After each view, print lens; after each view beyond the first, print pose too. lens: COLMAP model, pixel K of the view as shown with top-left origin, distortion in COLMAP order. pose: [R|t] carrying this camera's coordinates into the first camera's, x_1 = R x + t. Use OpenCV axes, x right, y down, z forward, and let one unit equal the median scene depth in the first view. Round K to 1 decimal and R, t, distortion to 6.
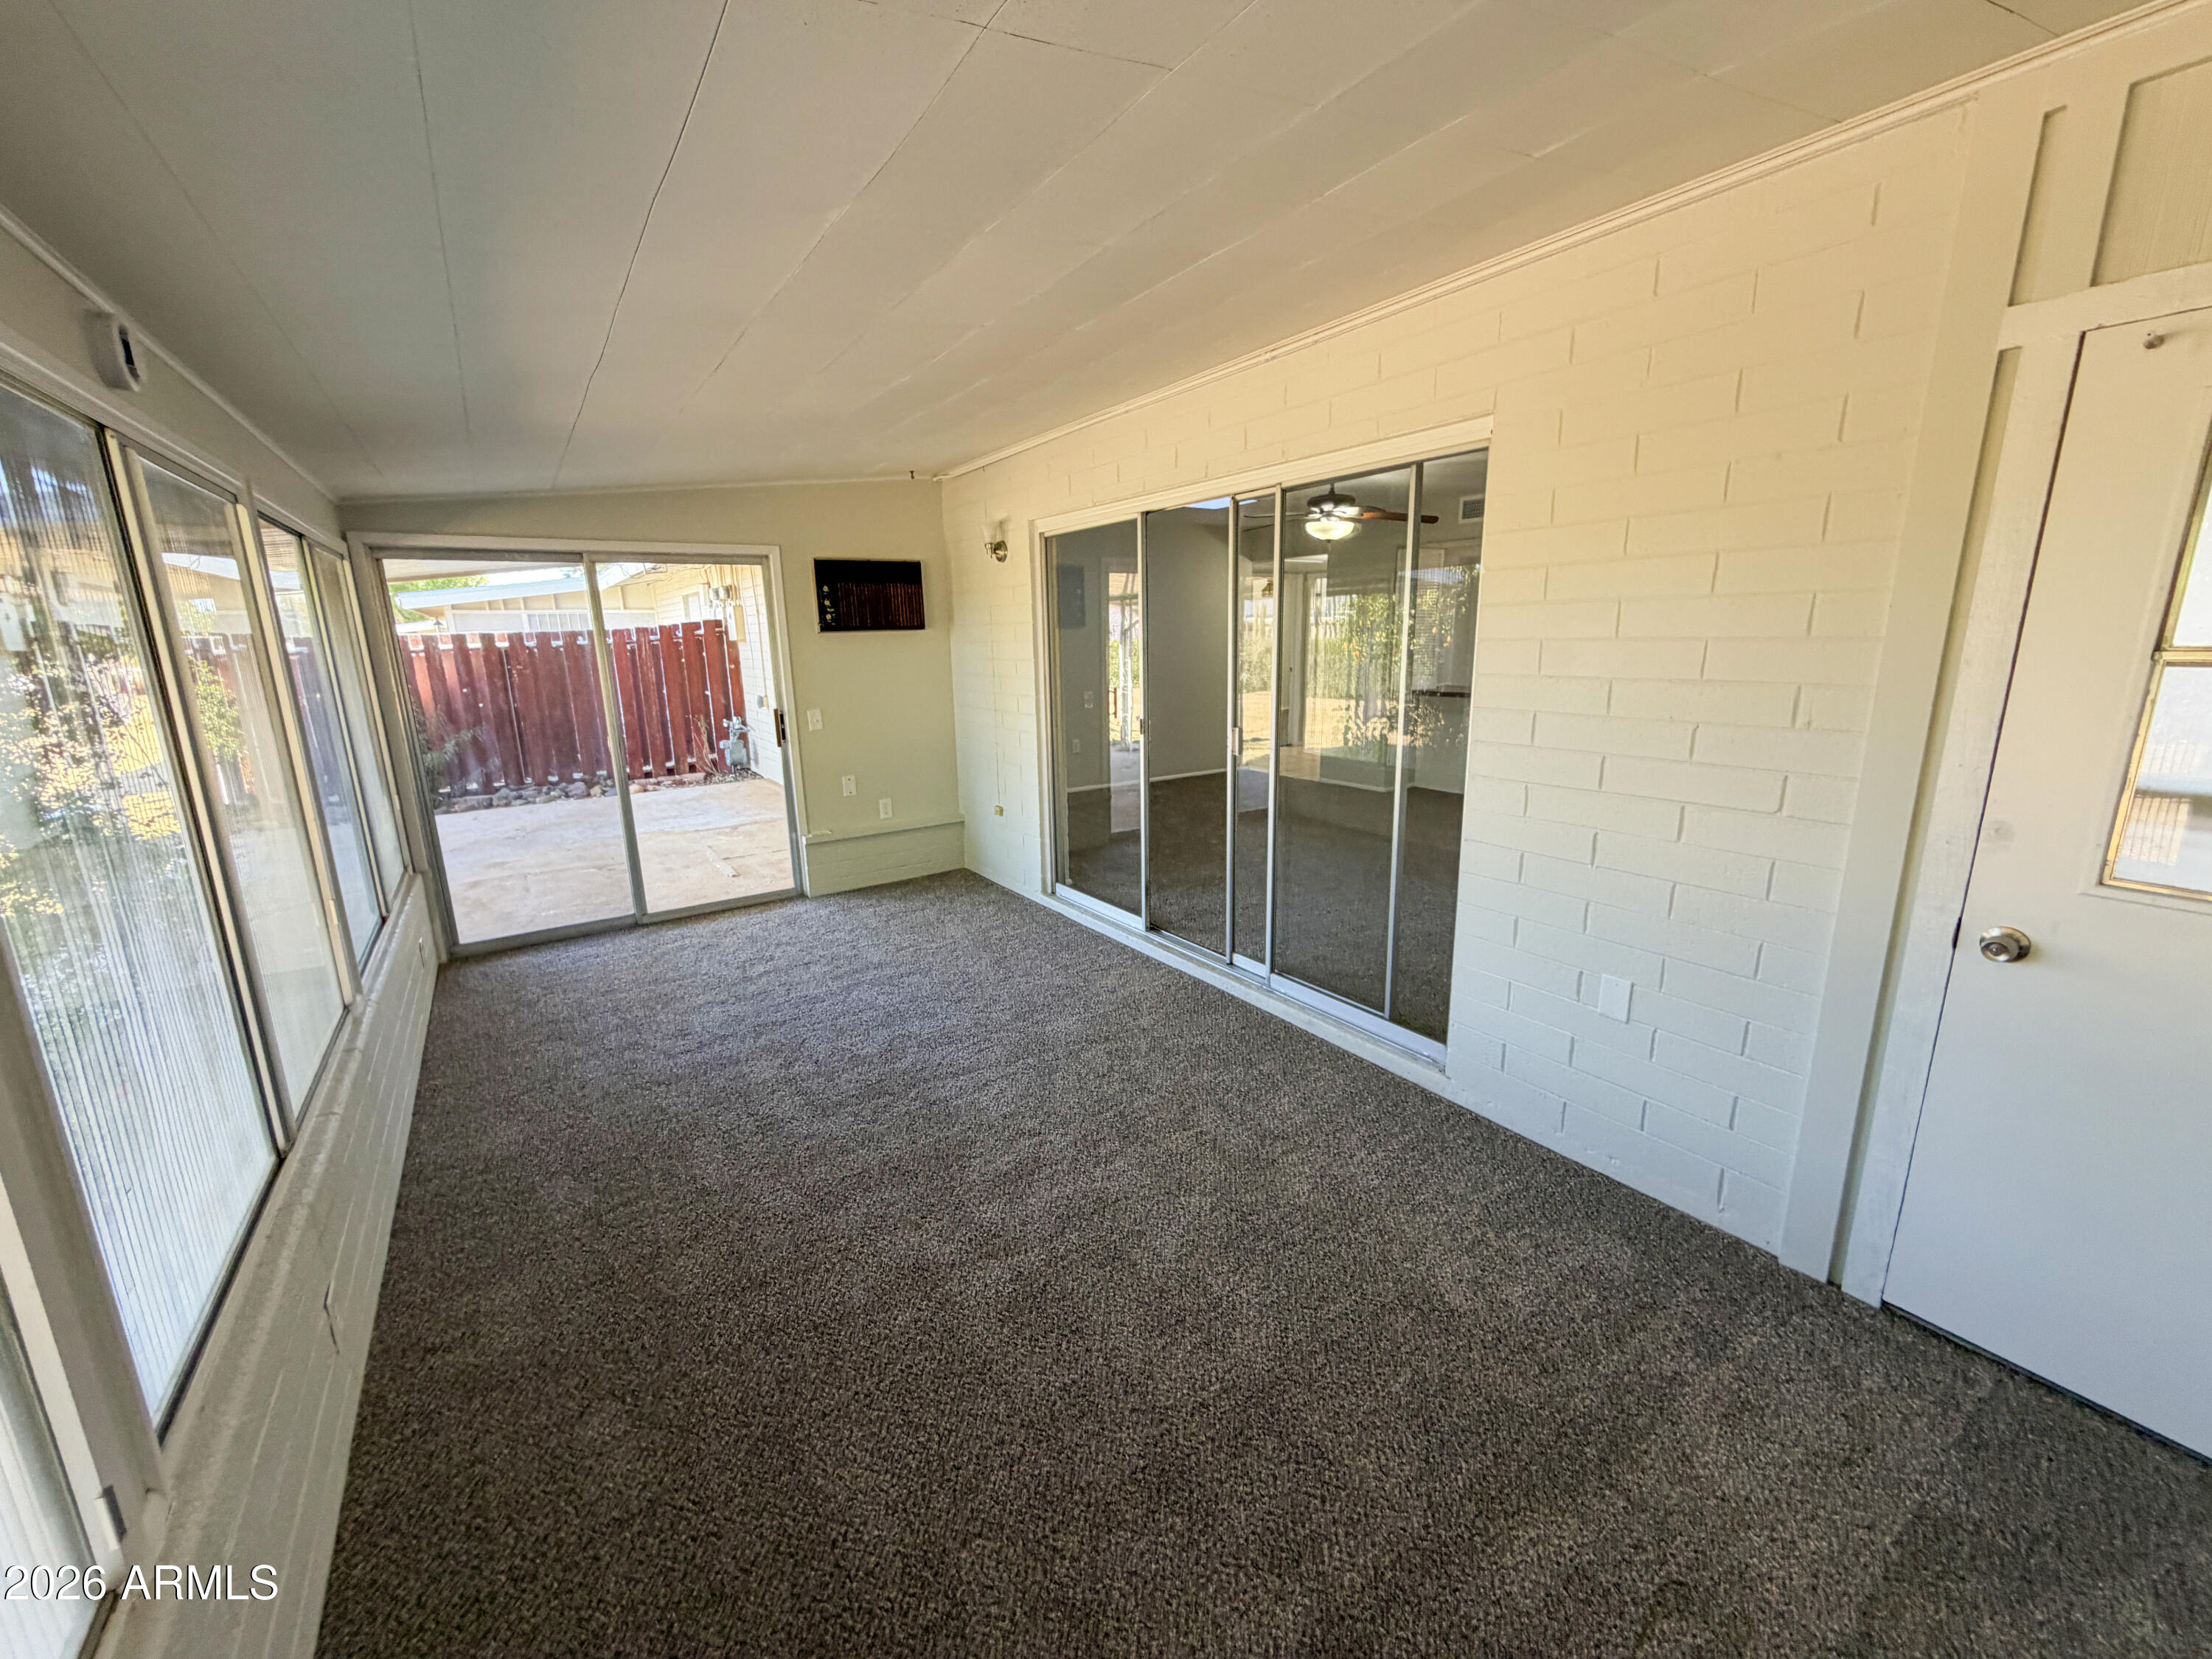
lens RADIAL K [[878.7, 0, 1096.4], [0, 878.7, 831.9], [0, 0, 1]] dist [-0.002429, 0.000323]
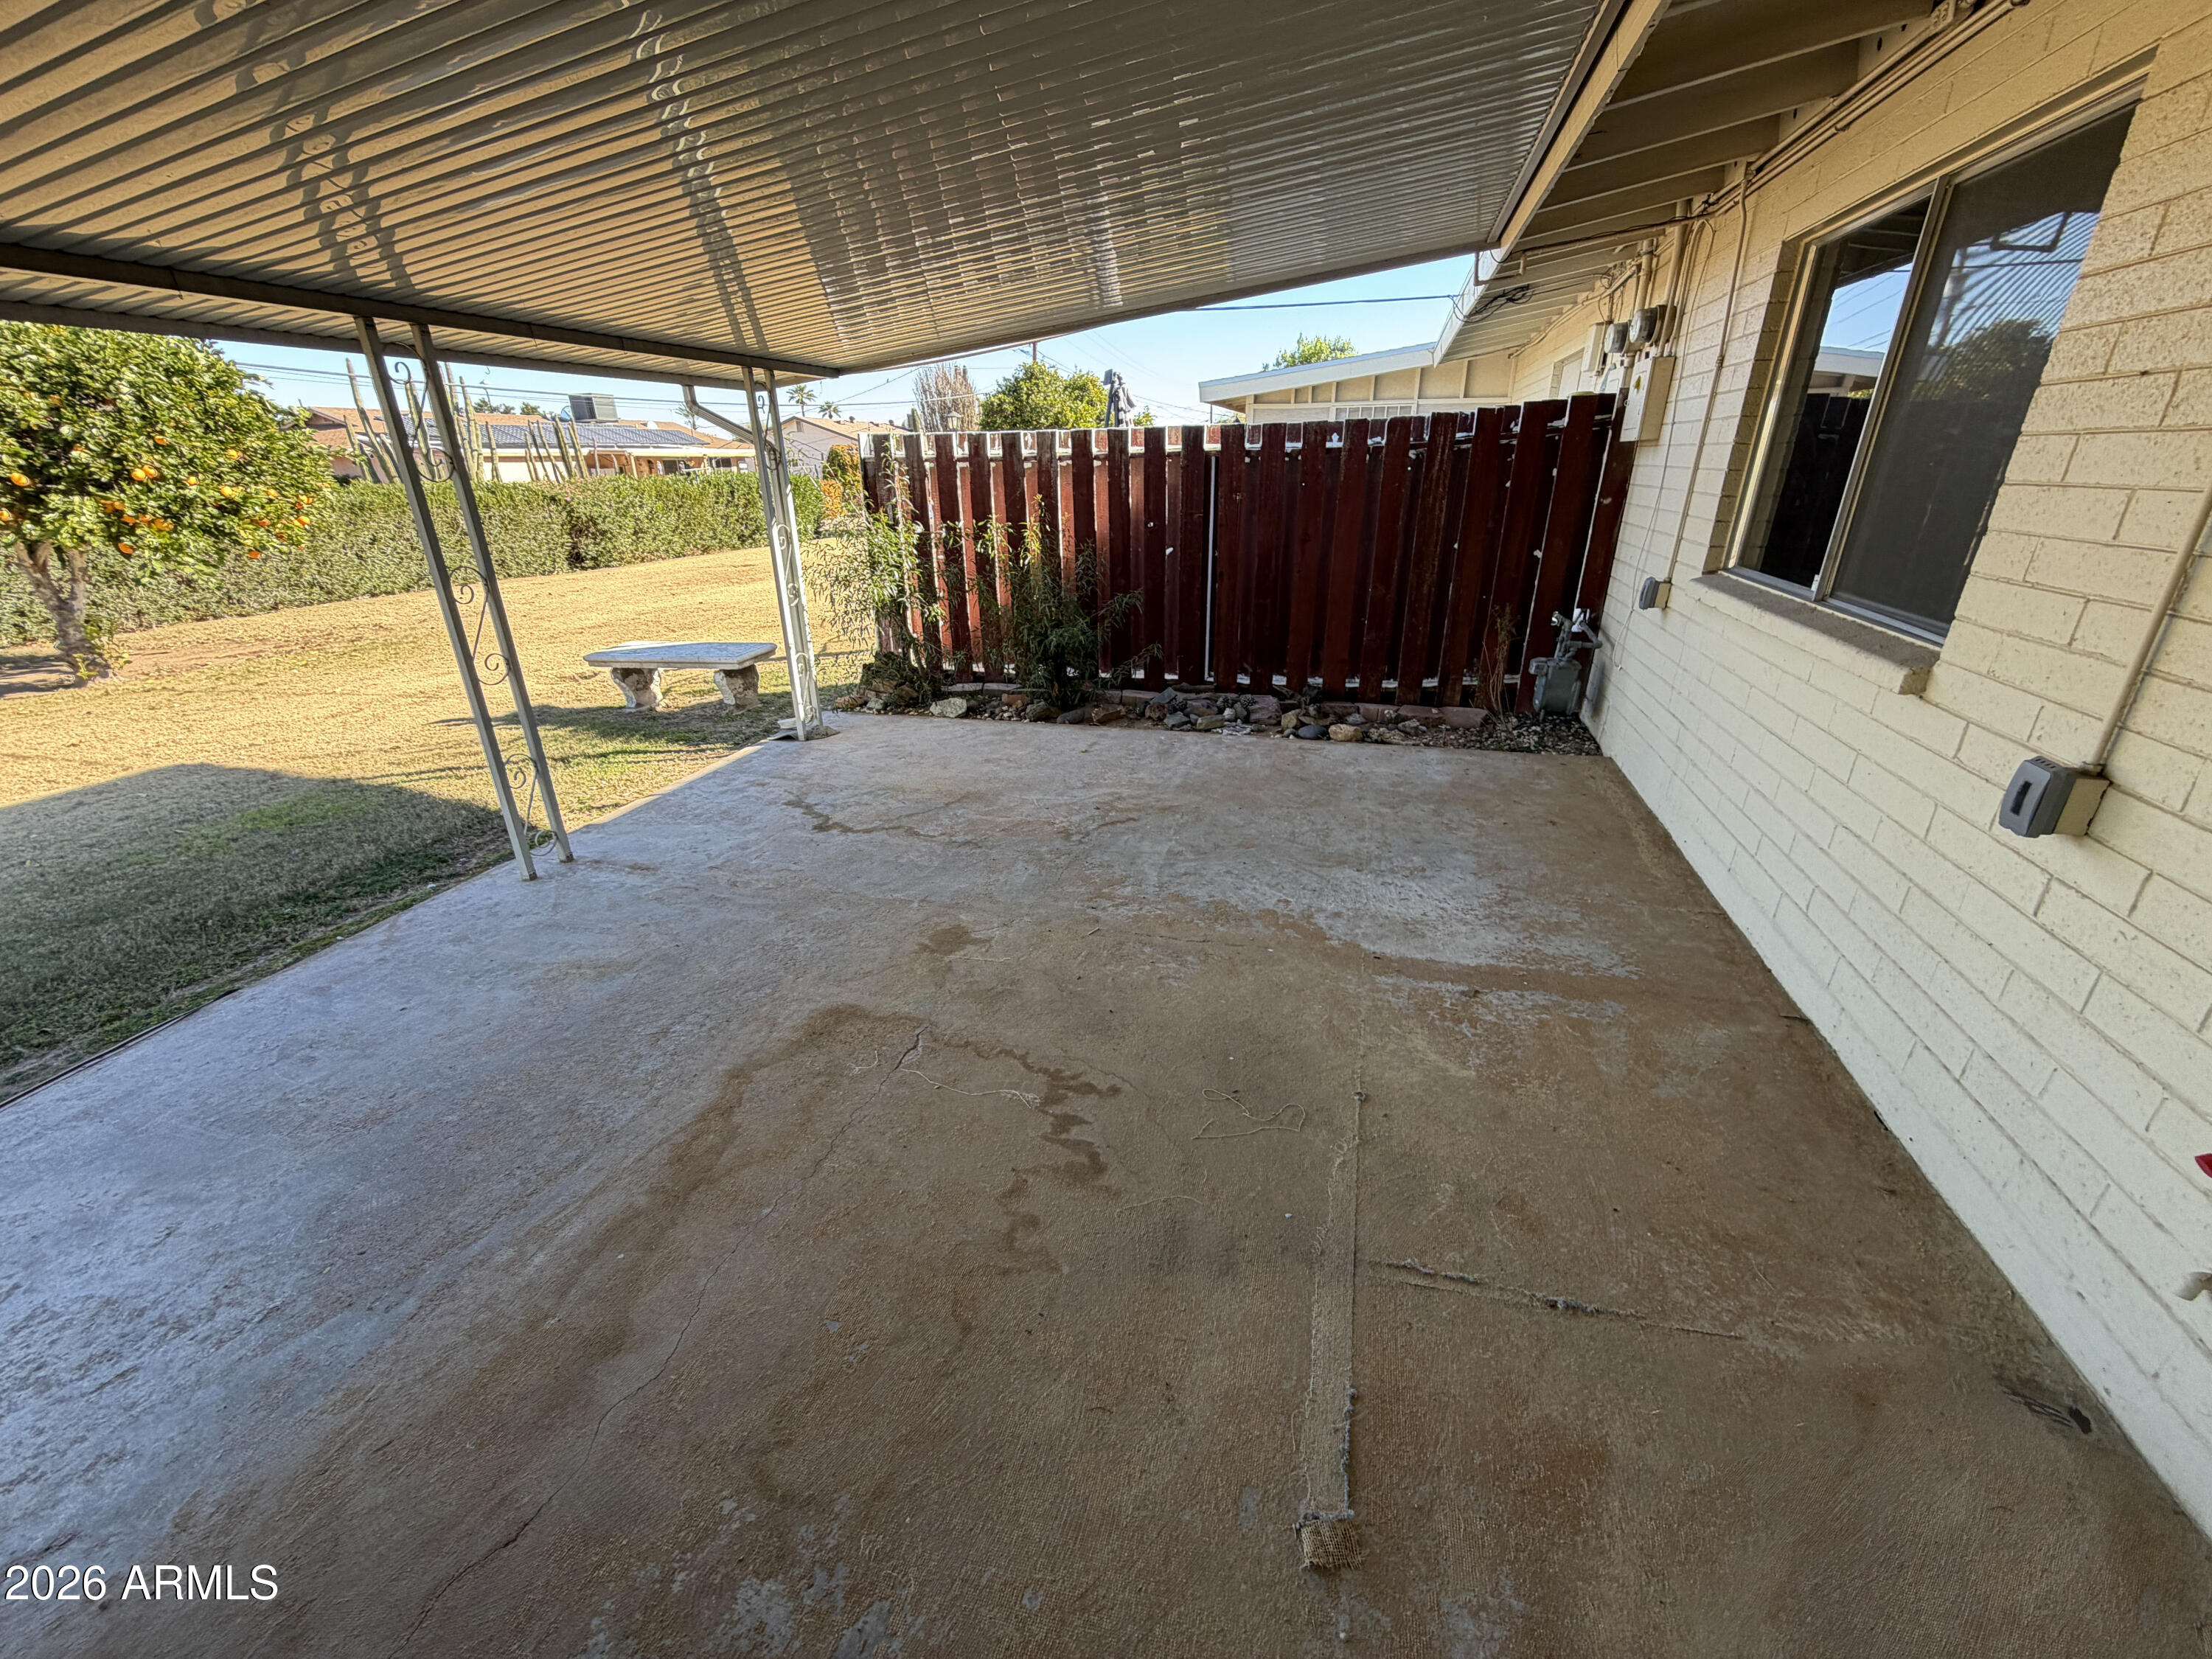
lens RADIAL K [[878.7, 0, 1099.8], [0, 878.7, 828.0], [0, 0, 1]] dist [-0.002429, 0.000323]
pose [[0.637380, 0.317012, -0.702318, -0.207078], [-0.167186, 0.946633, 0.275564, -0.109353], [0.752194, -0.058221, 0.656364, 0.488787]]
